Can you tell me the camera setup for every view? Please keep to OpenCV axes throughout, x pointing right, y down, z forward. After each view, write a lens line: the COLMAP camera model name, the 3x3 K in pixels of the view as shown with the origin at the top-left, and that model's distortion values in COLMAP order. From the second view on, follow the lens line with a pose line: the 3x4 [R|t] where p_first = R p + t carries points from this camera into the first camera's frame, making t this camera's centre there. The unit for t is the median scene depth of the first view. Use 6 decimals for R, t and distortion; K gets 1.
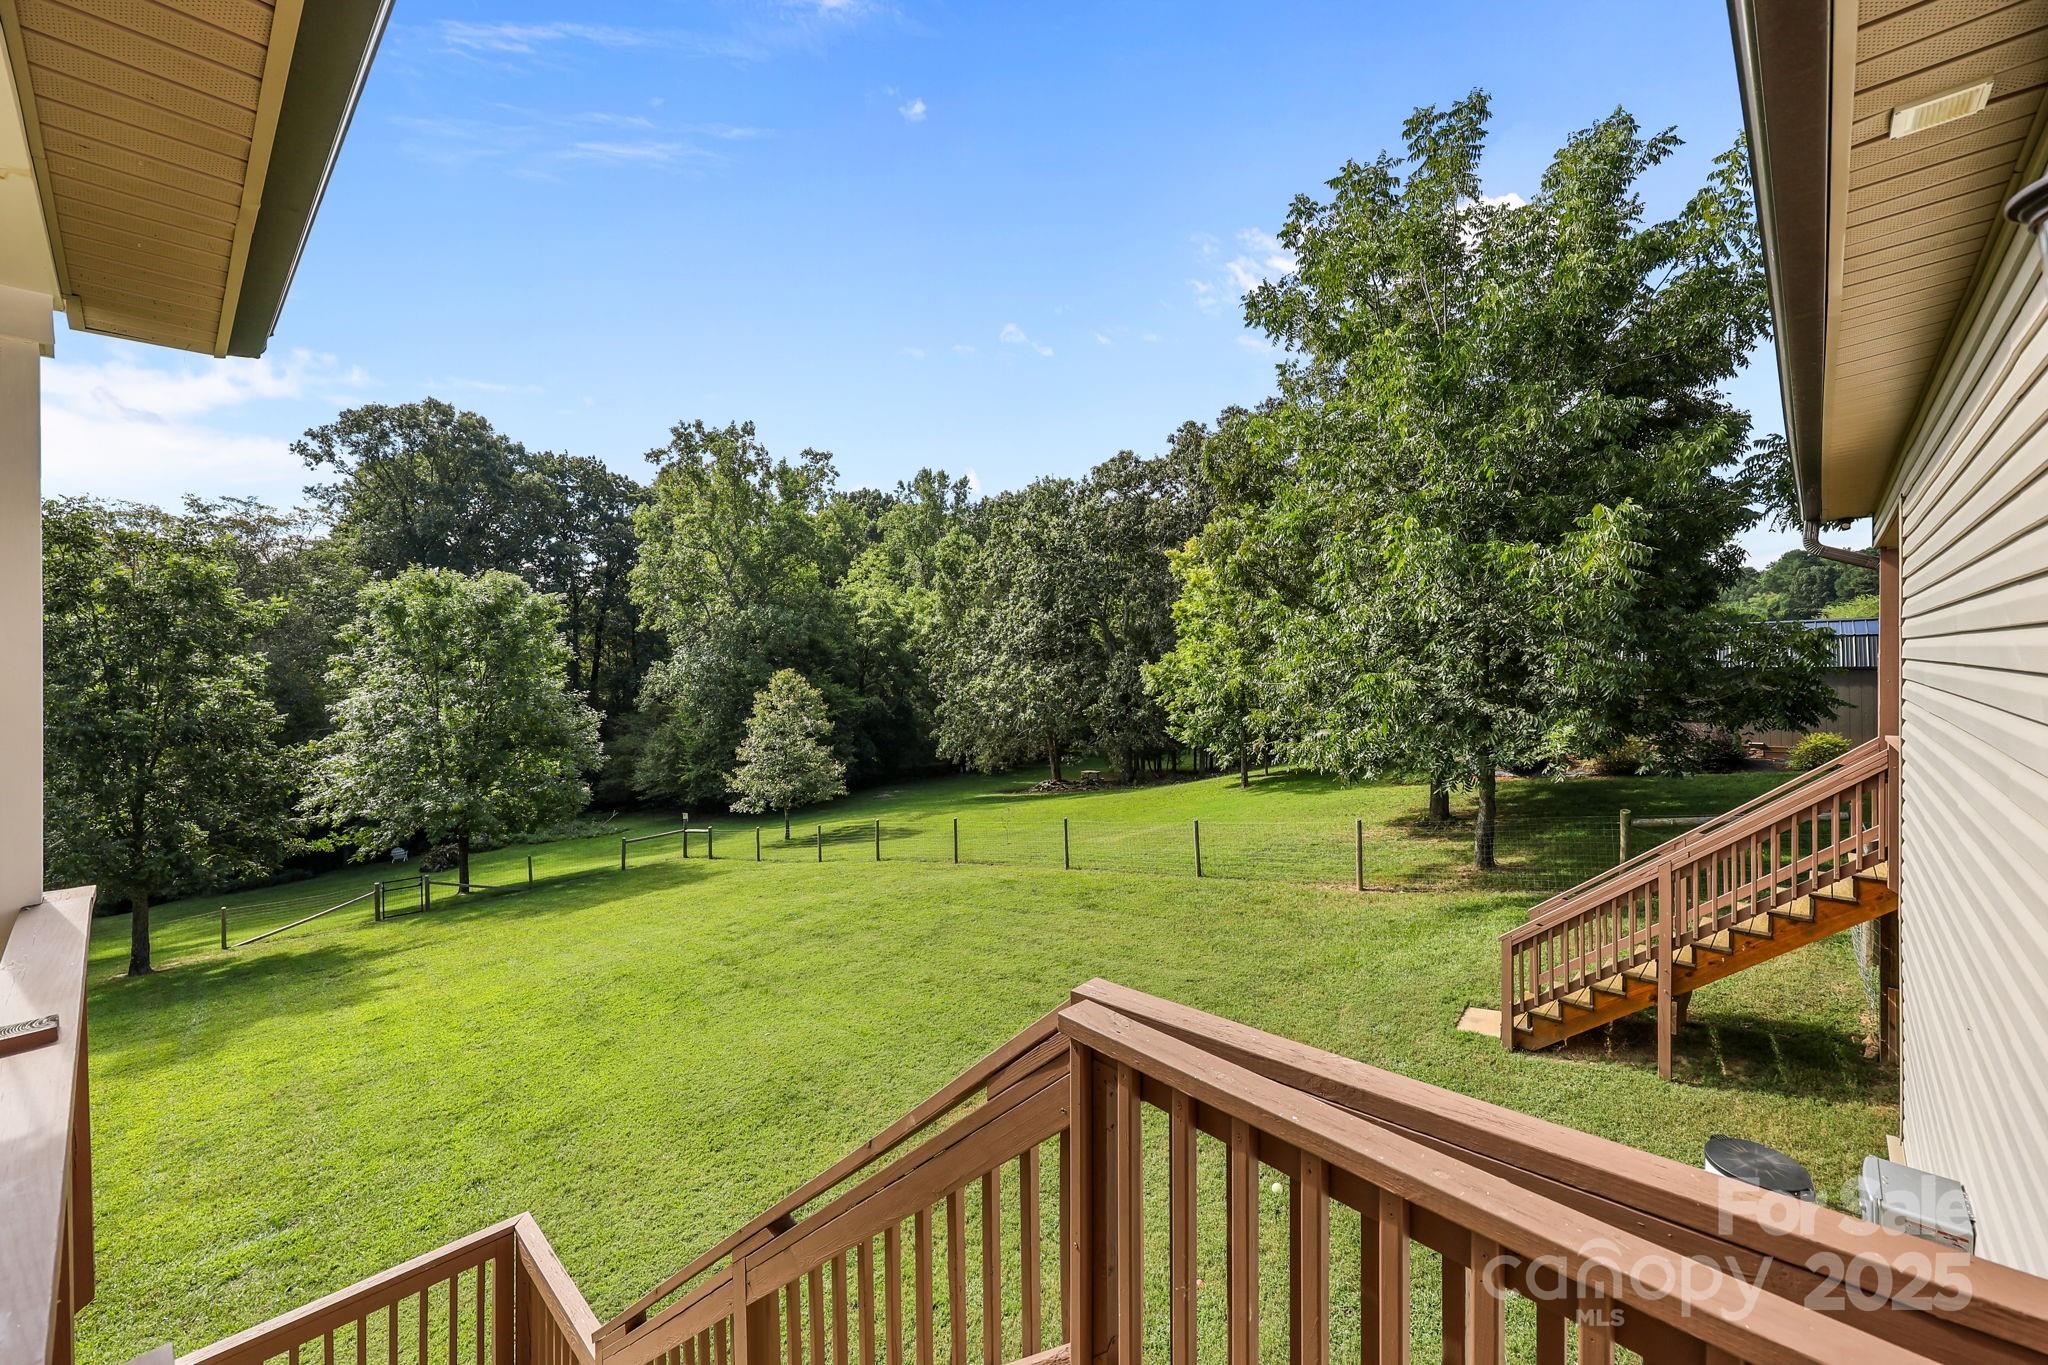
lens RADIAL K [[833.1, 0, 1029.3], [0, 833.1, 658.8], [0, 0, 1]] dist [-0.001454, -0.000142]
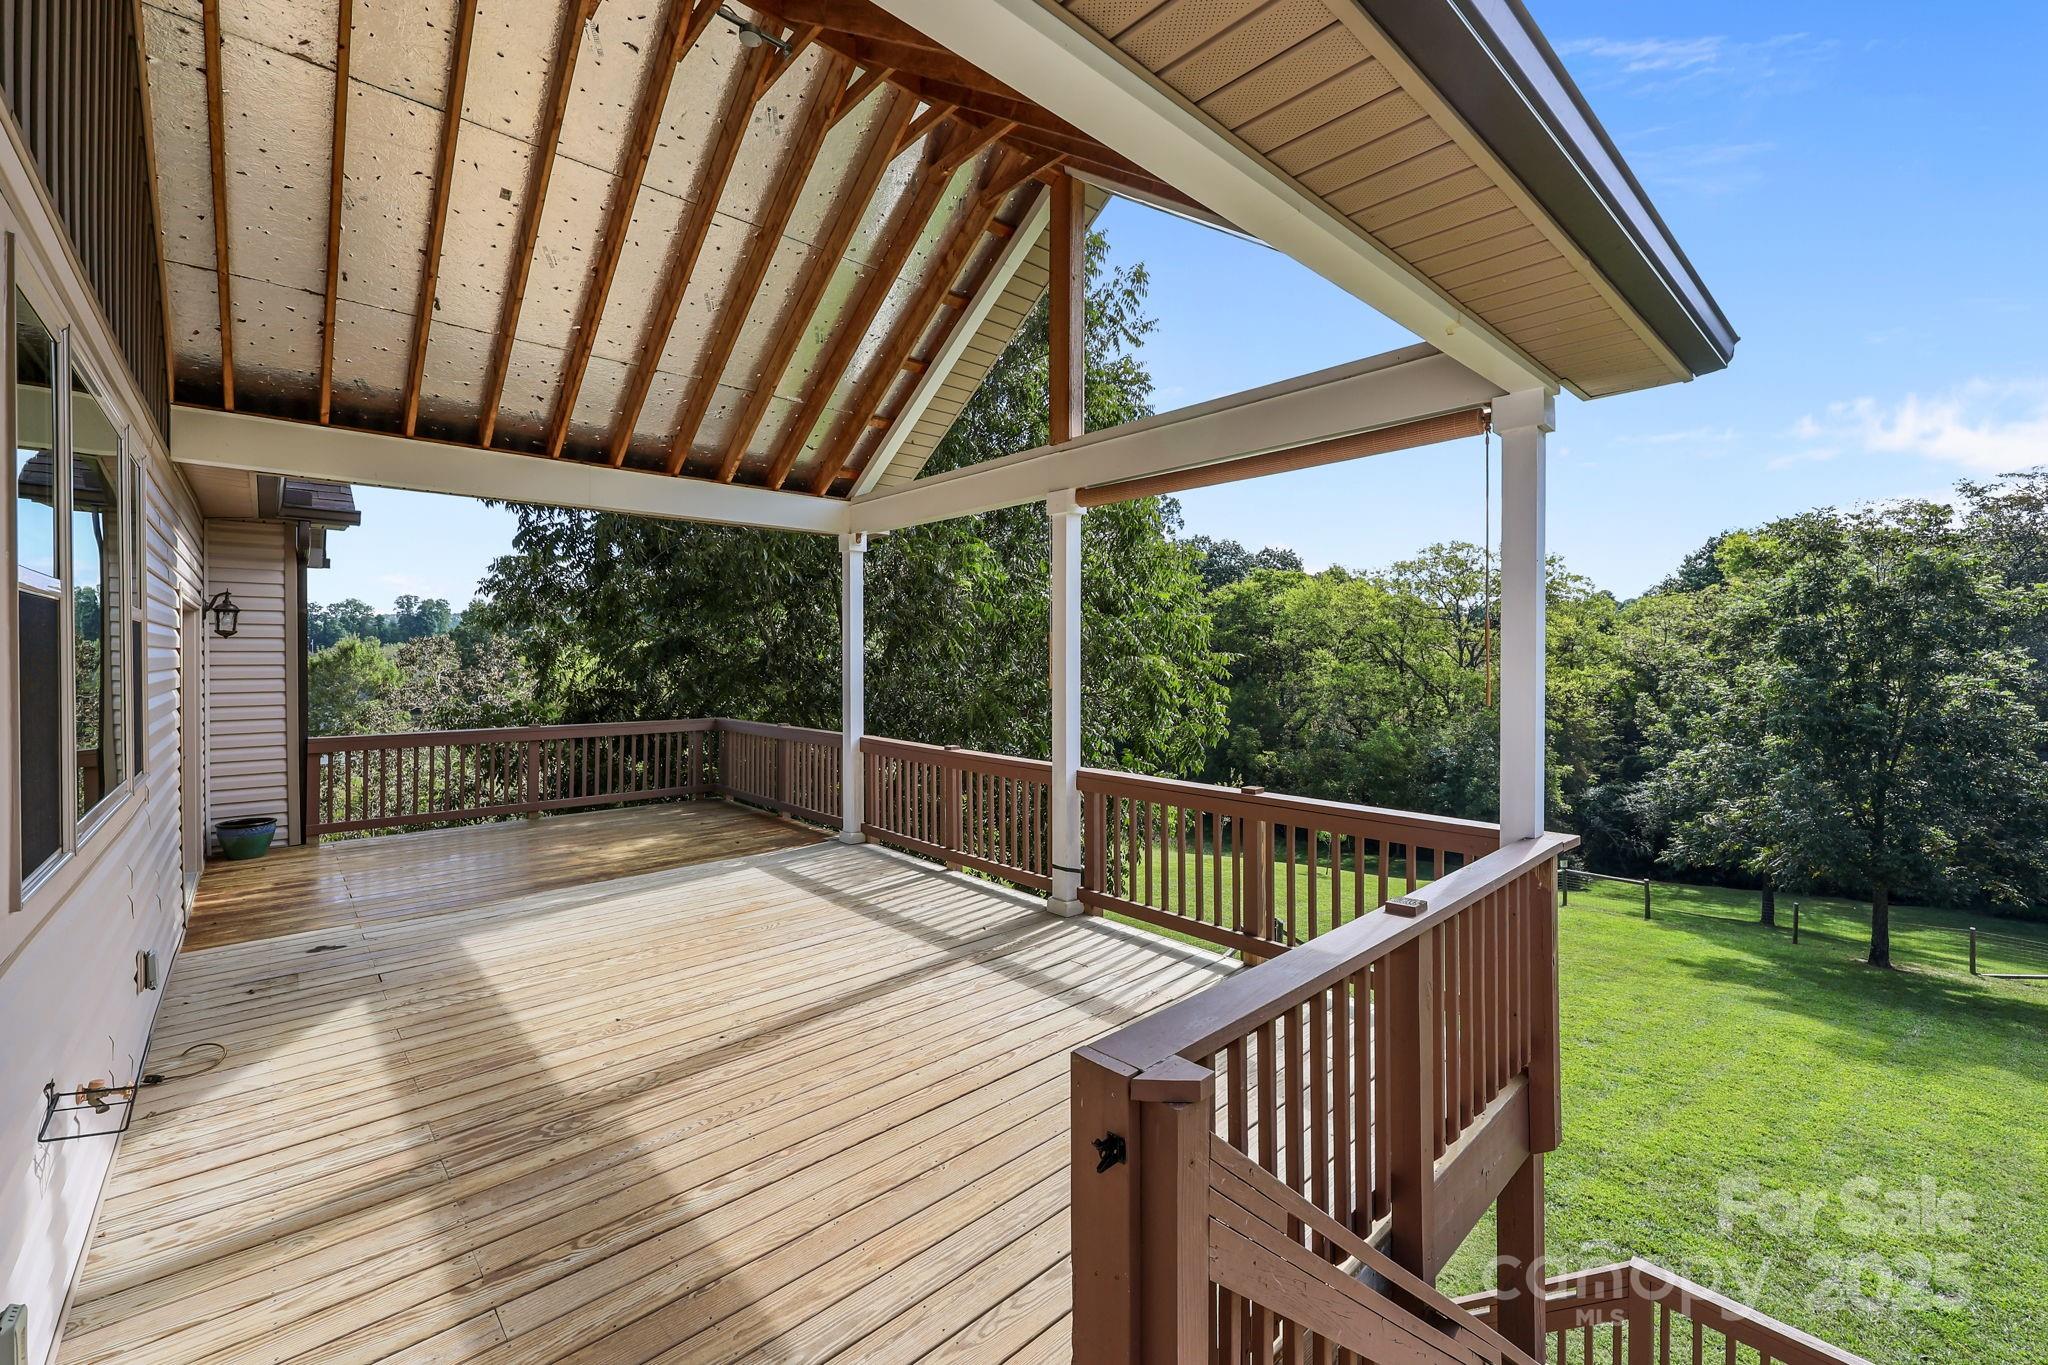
lens RADIAL K [[835.7, 0, 1029.6], [0, 835.7, 655.3], [0, 0, 1]] dist [0.016891, 0.000045]
pose [[-0.066722, 0.001257, -0.997771, 0.222838], [-0.000503, 0.999999, 0.001293, -0.003740], [0.997771, 0.000588, -0.066721, 0.213764]]
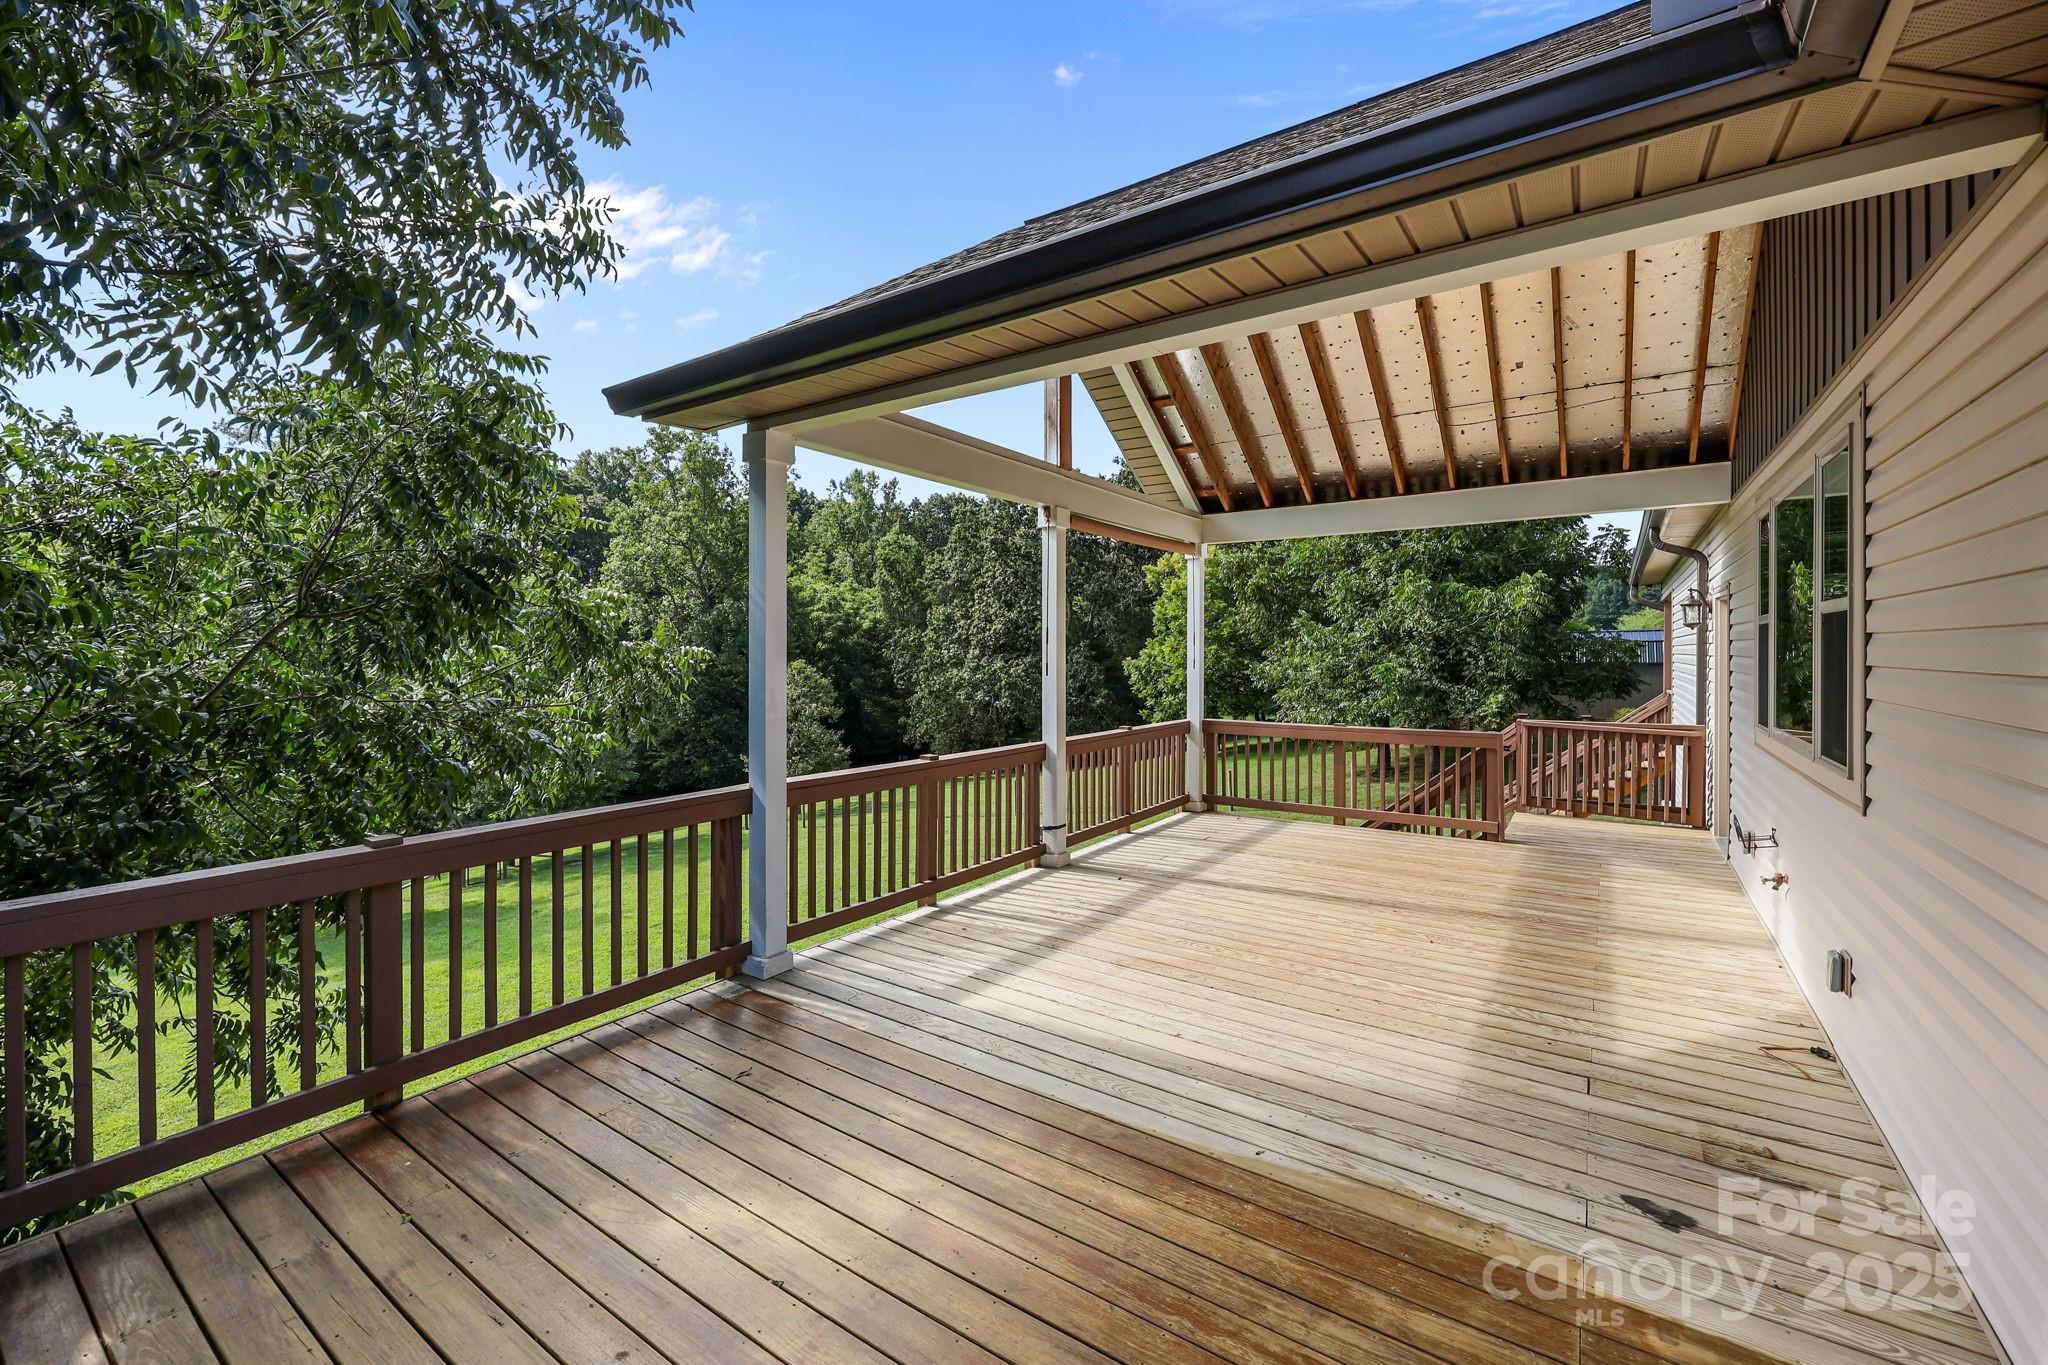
lens RADIAL K [[841.4, 0, 1033.2], [0, 841.4, 639.0], [0, 0, 1]] dist [0.000442, 0.000080]
pose [[0.988000, 0.011565, 0.154021, -0.066152], [-0.008916, 0.999800, -0.017878, 0.000614], [-0.154197, 0.016290, 0.987906, -0.065546]]
